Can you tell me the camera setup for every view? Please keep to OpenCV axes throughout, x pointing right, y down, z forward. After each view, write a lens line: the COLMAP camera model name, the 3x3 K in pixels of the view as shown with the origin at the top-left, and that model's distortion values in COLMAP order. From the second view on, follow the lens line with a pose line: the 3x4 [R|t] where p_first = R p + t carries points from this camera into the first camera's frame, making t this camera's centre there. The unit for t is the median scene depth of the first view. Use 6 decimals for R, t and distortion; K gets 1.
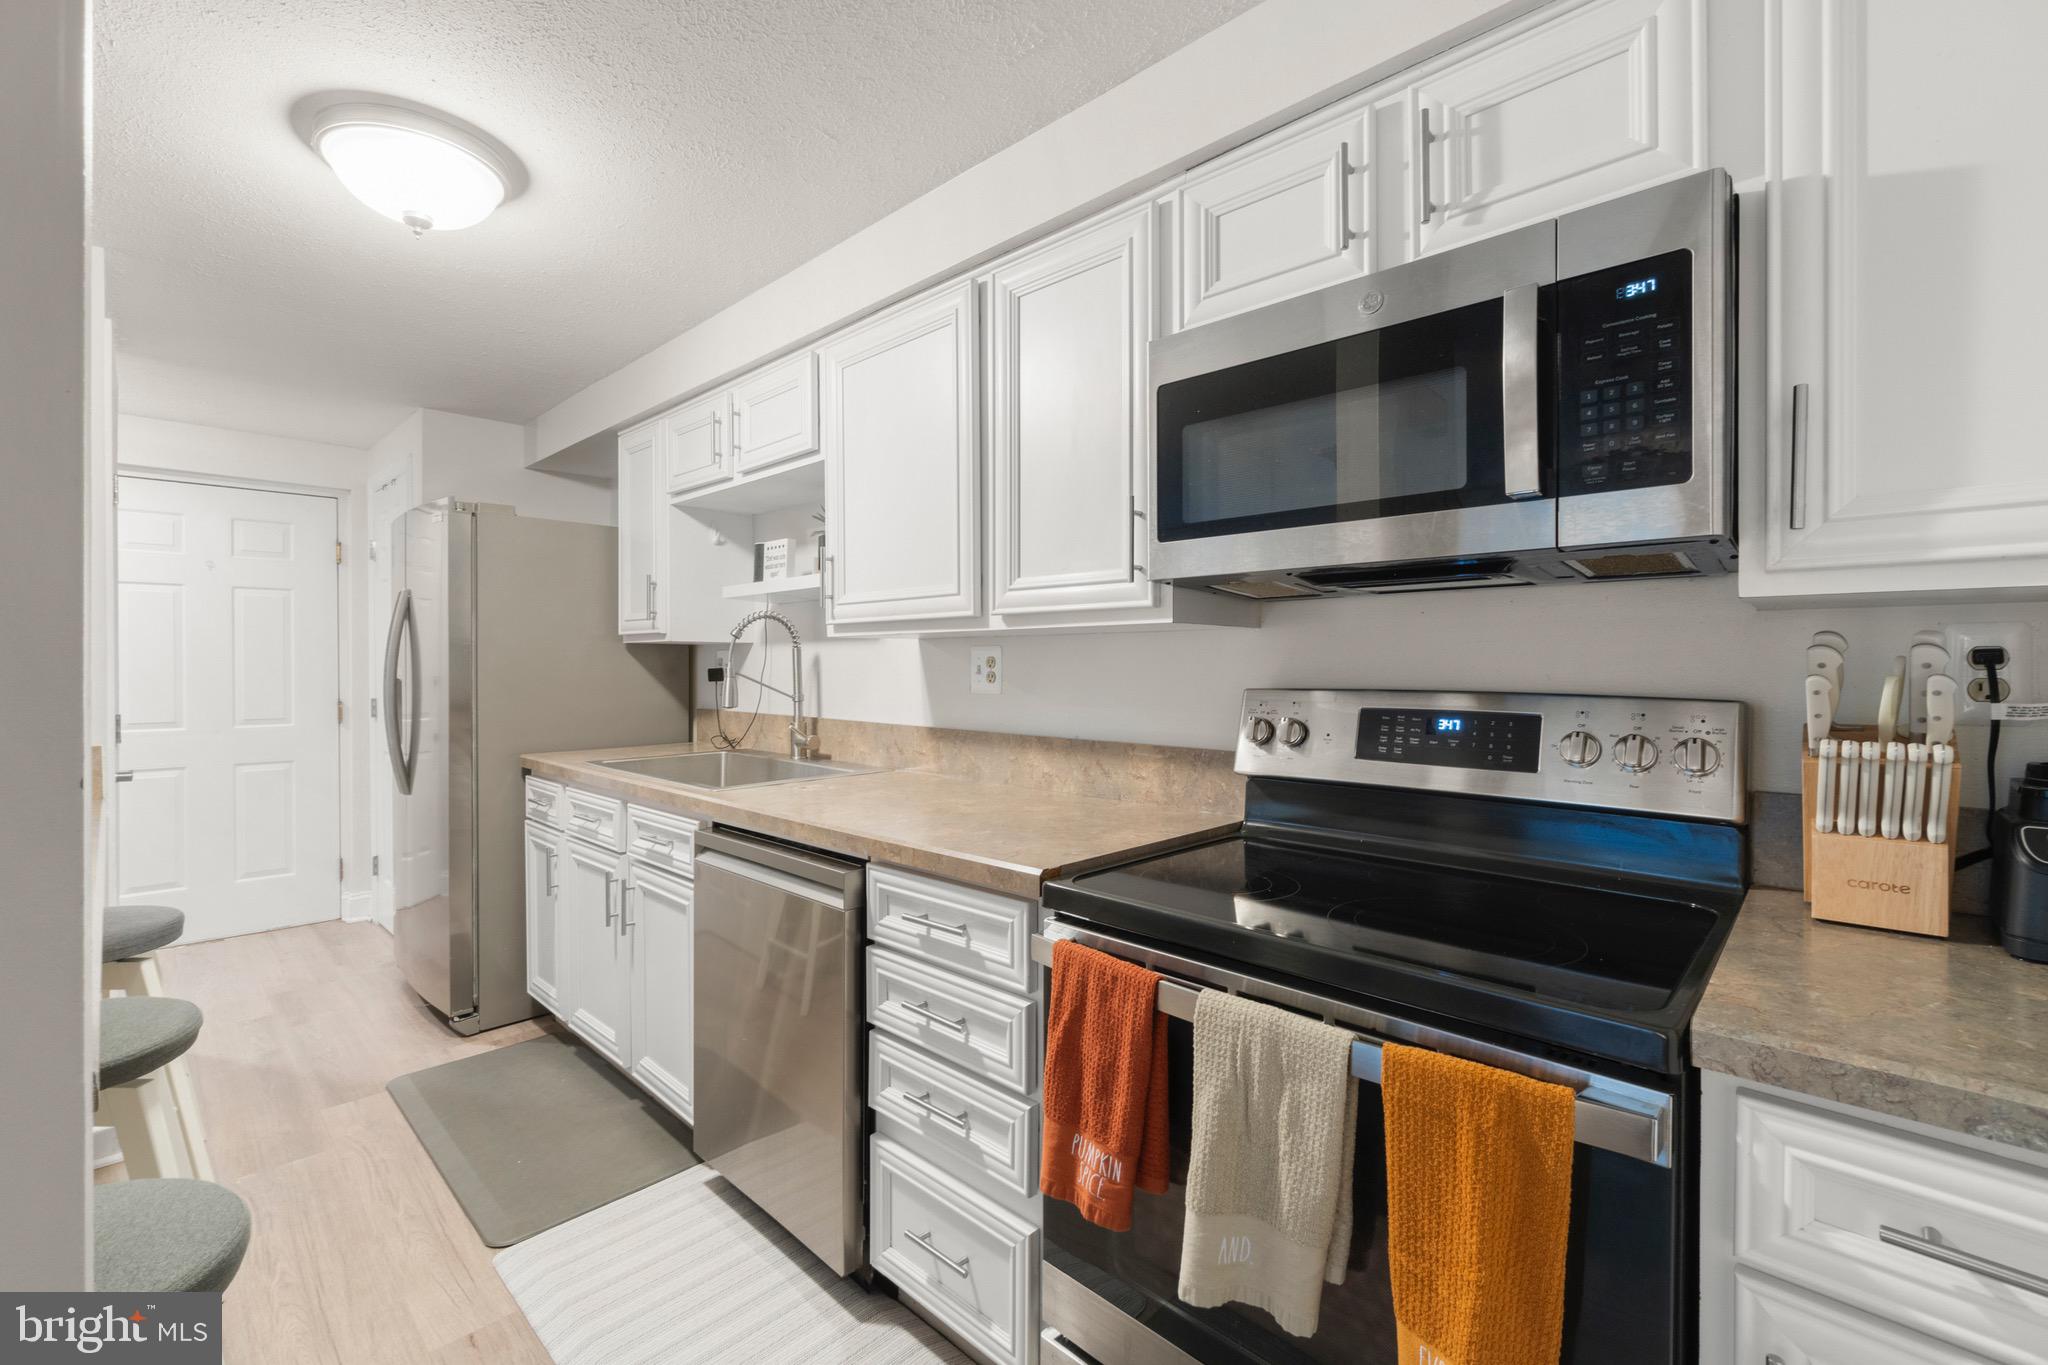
lens RADIAL K [[867.2, 0, 1026.6], [0, 867.2, 667.6], [0, 0, 1]] dist [-0.012952, 0.000034]
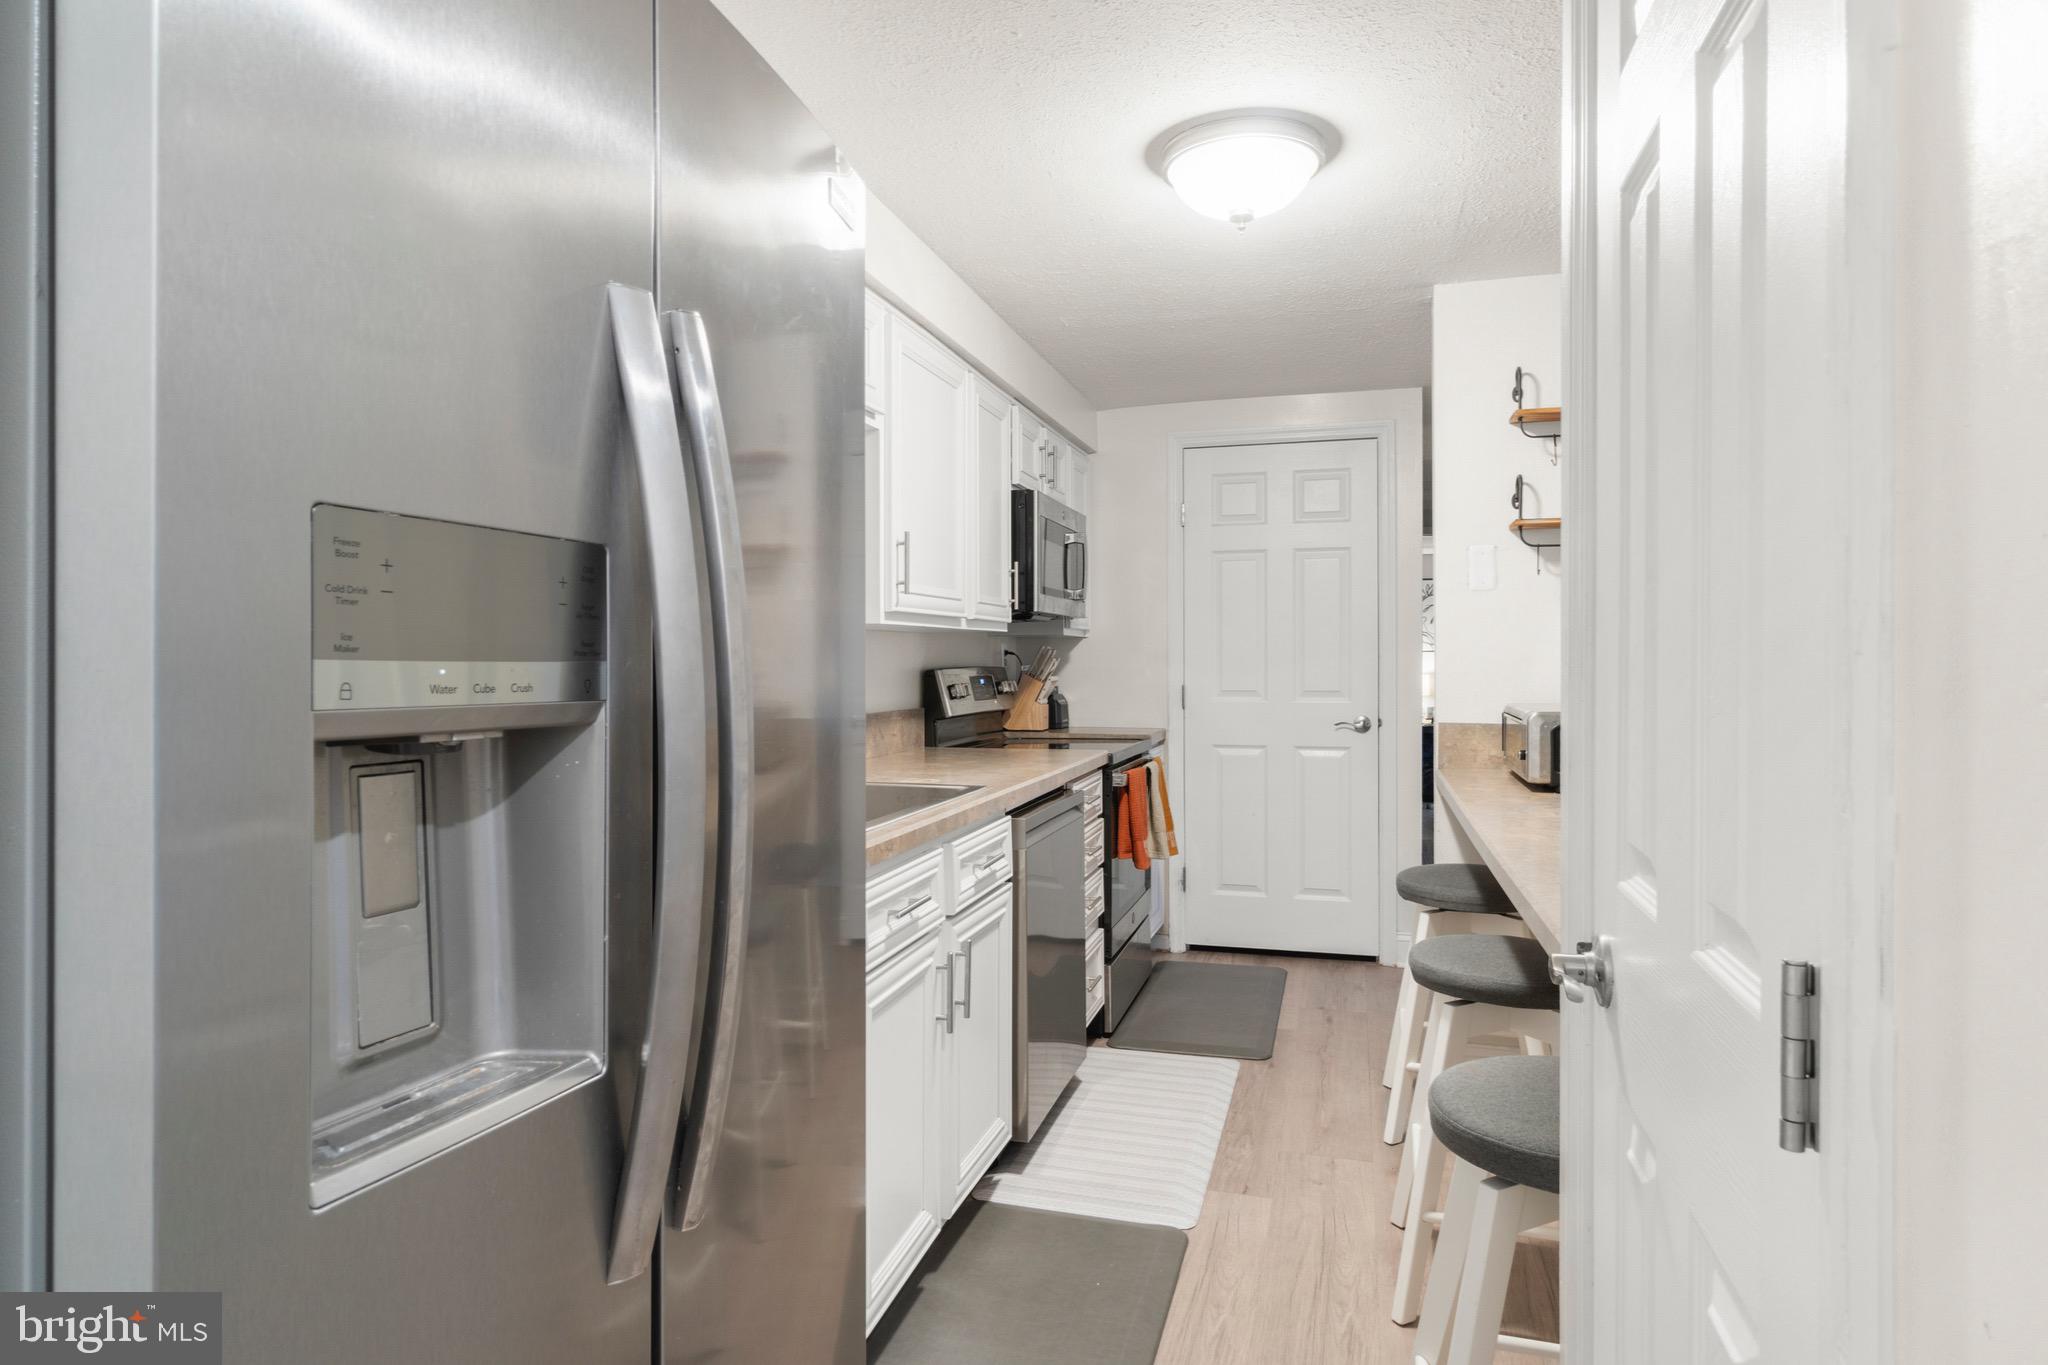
lens RADIAL K [[1178.4, 0, 1025.8], [0, 1178.4, 660.3], [0, 0, 1]] dist [0.000257, -0.000130]
pose [[-0.465654, -0.000014, 0.884967, -1.389553], [0.005435, 0.999981, 0.002875, 0.003617], [-0.884950, 0.006148, -0.465645, 1.430061]]
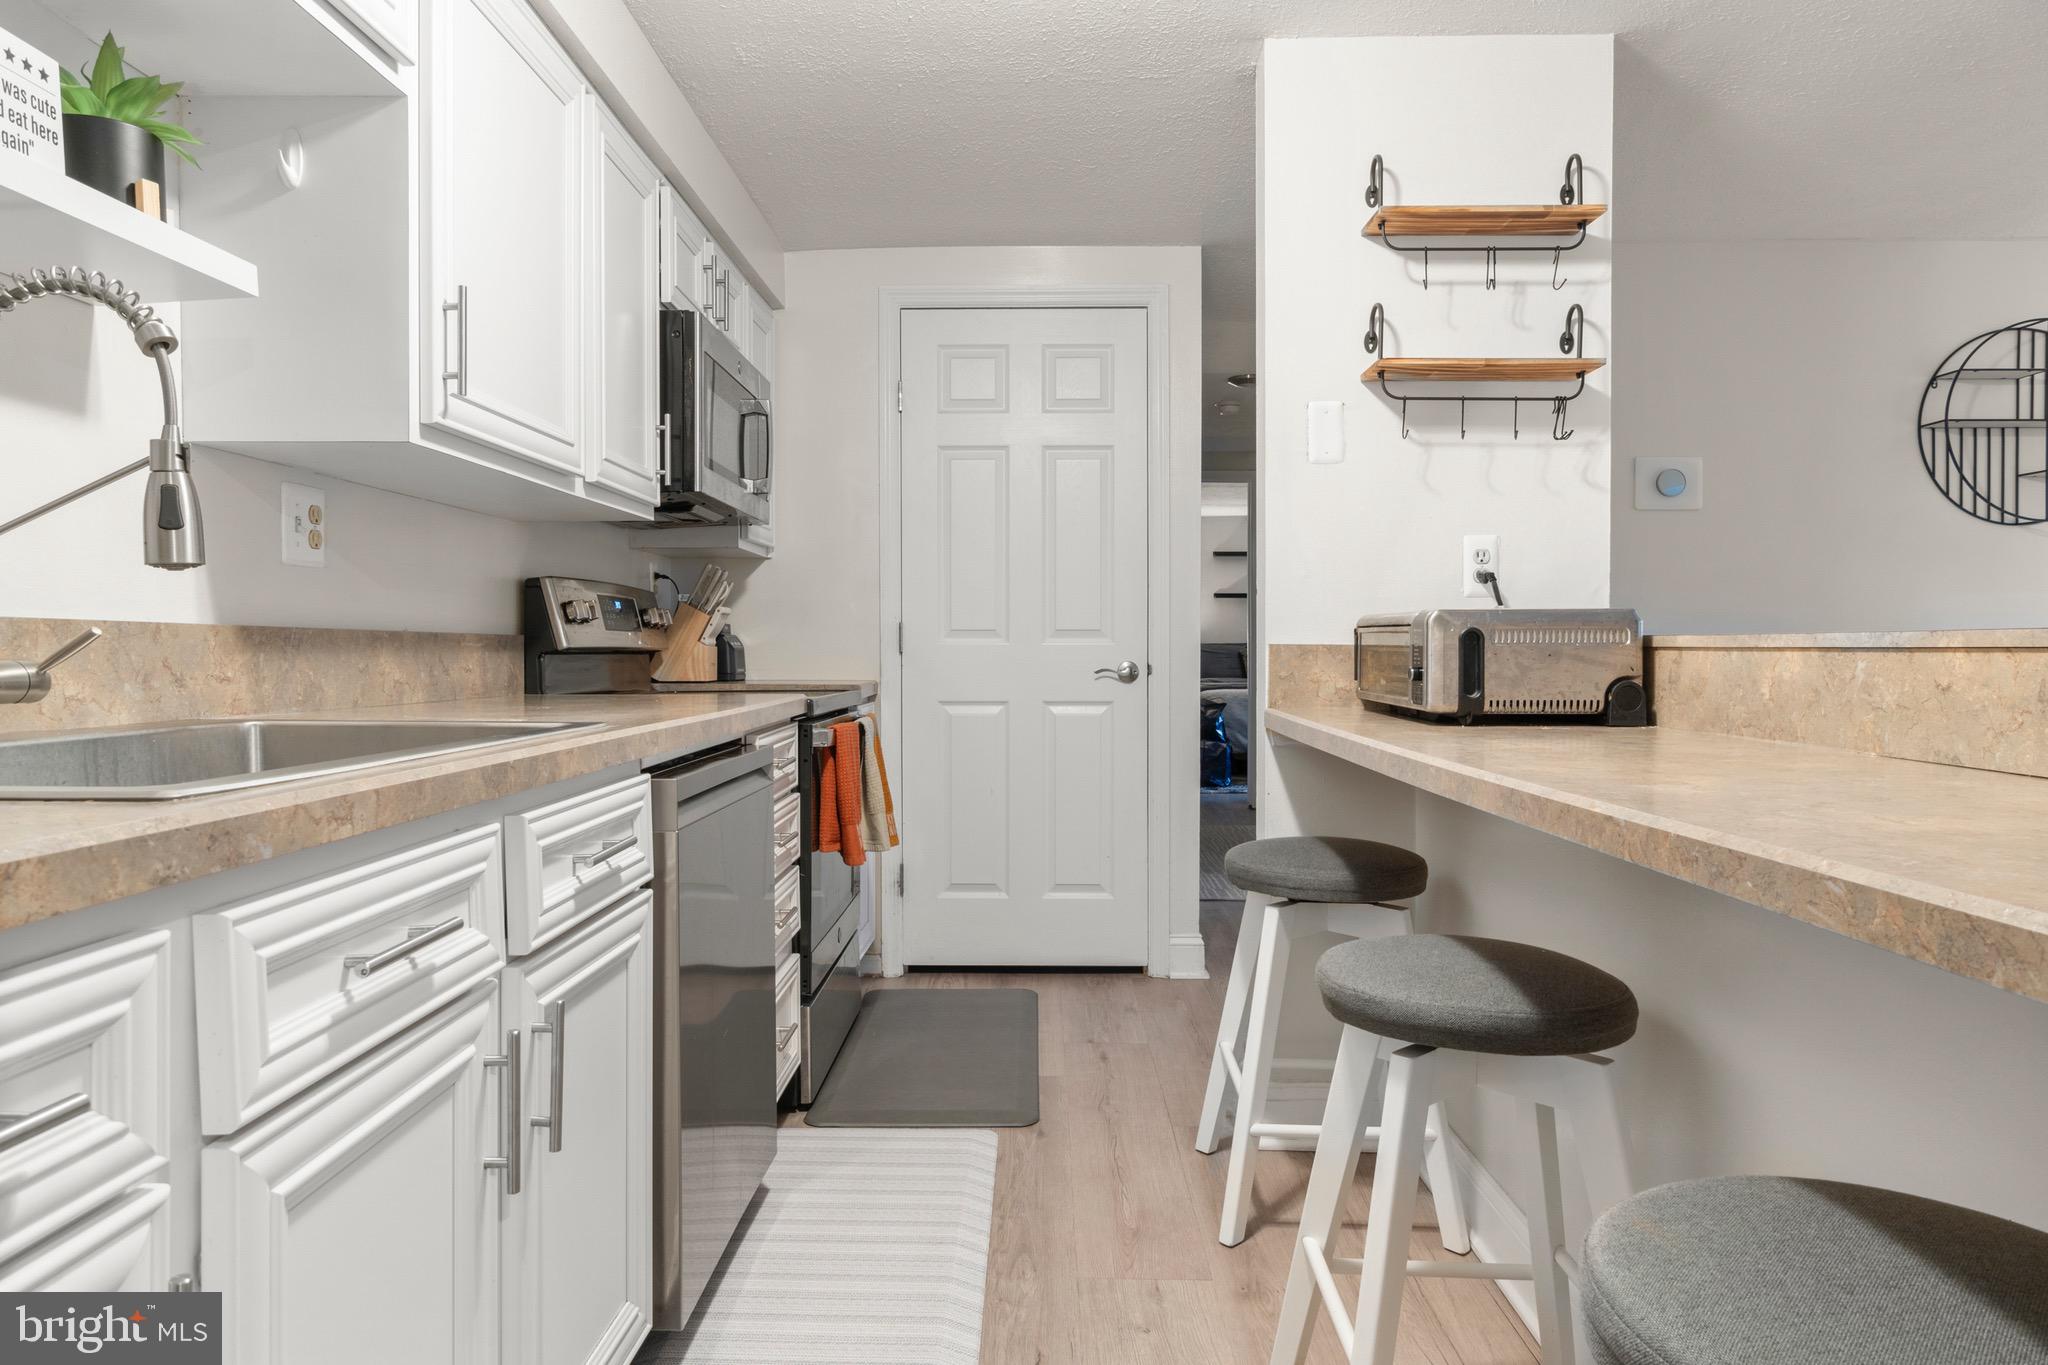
lens RADIAL K [[1280.9, 0, 1020.3], [0, 1280.9, 657.5], [0, 0, 1]] dist [0.000956, 0.000470]
pose [[-0.671407, -0.005301, 0.741070, -1.040111], [0.003752, 0.999937, 0.010552, 0.086198], [-0.741080, 0.009866, -0.671345, 1.237848]]
